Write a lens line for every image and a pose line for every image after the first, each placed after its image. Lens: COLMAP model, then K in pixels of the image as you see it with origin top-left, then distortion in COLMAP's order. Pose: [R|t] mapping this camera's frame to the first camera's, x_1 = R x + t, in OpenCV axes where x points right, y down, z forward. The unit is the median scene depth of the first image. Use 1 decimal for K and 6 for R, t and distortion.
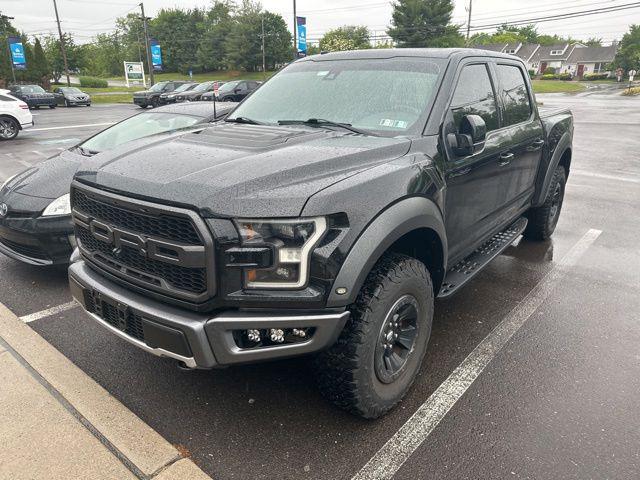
lens RADIAL K [[456.8, 0, 320.0], [0, 456.8, 240.0], [0, 0, 1]] dist [0.038328, -0.035914]
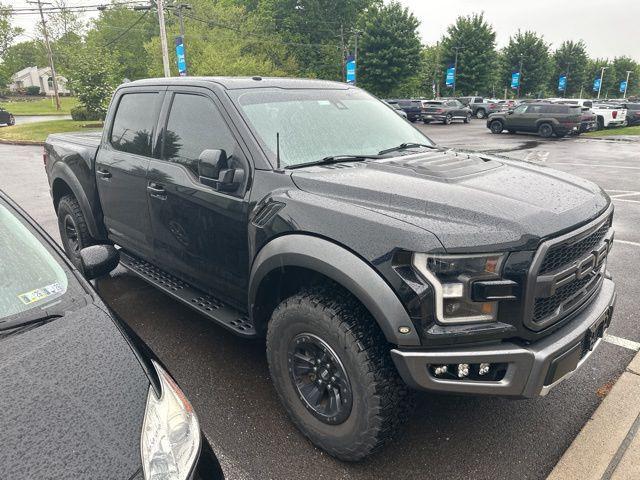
lens RADIAL K [[455.9, 0, 324.0], [0, 455.9, 234.9], [0, 0, 1]] dist [0.048362, -0.046535]
pose [[0.107143, -0.290447, 0.950874, -1.104825], [0.333078, 0.911601, 0.240921, -0.381779], [-0.936792, 0.290903, 0.194413, 1.000878]]
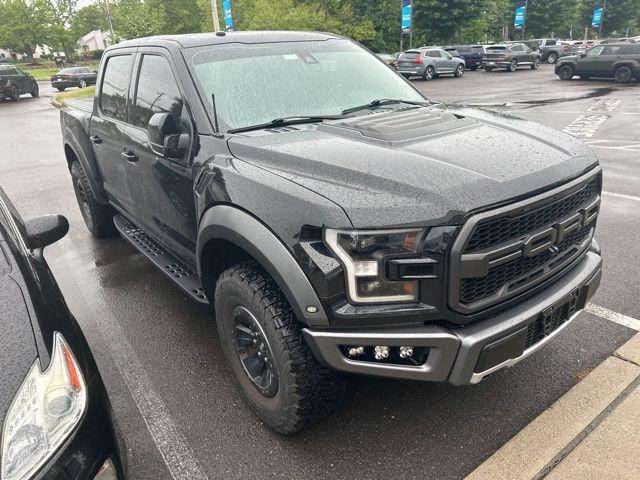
lens RADIAL K [[456.8, 0, 320.0], [0, 456.8, 240.0], [0, 0, 1]] dist [0.038328, -0.035914]
pose [[0.241335, -0.384608, 0.890974, -1.018049], [0.366068, 0.886365, 0.283463, -0.314457], [-0.898750, 0.257747, 0.354704, 0.809531]]
